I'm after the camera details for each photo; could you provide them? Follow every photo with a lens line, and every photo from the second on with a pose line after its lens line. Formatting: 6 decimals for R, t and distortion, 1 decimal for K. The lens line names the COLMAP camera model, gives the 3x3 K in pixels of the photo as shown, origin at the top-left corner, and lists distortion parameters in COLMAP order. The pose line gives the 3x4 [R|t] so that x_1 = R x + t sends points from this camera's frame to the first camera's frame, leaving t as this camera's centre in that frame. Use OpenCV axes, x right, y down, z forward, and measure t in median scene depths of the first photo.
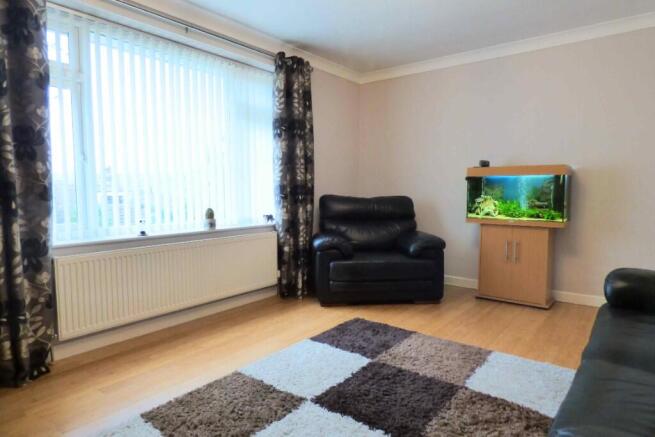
lens RADIAL K [[391.2, 0, 327.5], [0, 391.2, 218.5], [0, 0, 1]] dist [-0.000619, 0.000572]
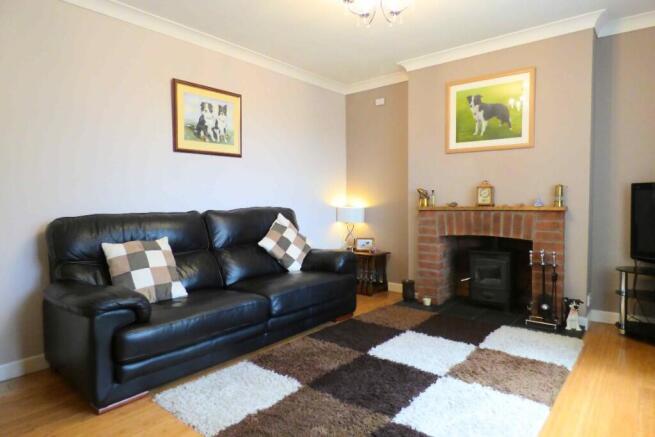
lens RADIAL K [[391.2, 0, 327.5], [0, 391.2, 218.5], [0, 0, 1]] dist [-0.000619, 0.000572]
pose [[-0.999430, 0.015928, 0.029760, 0.183848], [0.019480, 0.992199, 0.123133, -0.116528], [-0.027567, 0.123642, -0.991944, 1.515917]]
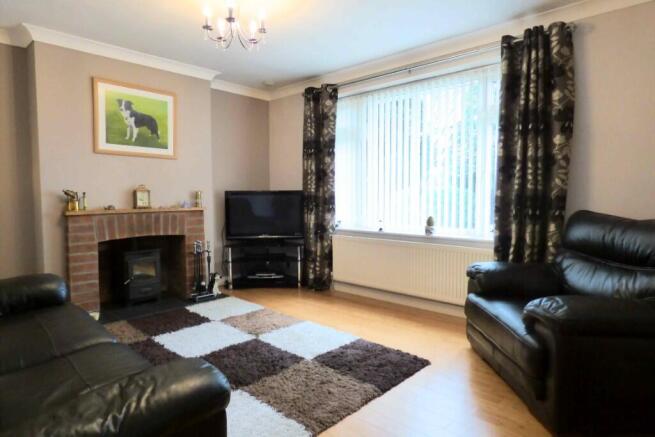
lens RADIAL K [[391.2, 0, 327.5], [0, 391.2, 218.5], [0, 0, 1]] dist [-0.000619, 0.000572]
pose [[-0.096305, 0.068258, -0.993009, 1.024107], [-0.070757, 0.994652, 0.075233, -0.102157], [0.992834, 0.077507, -0.090960, 0.983928]]
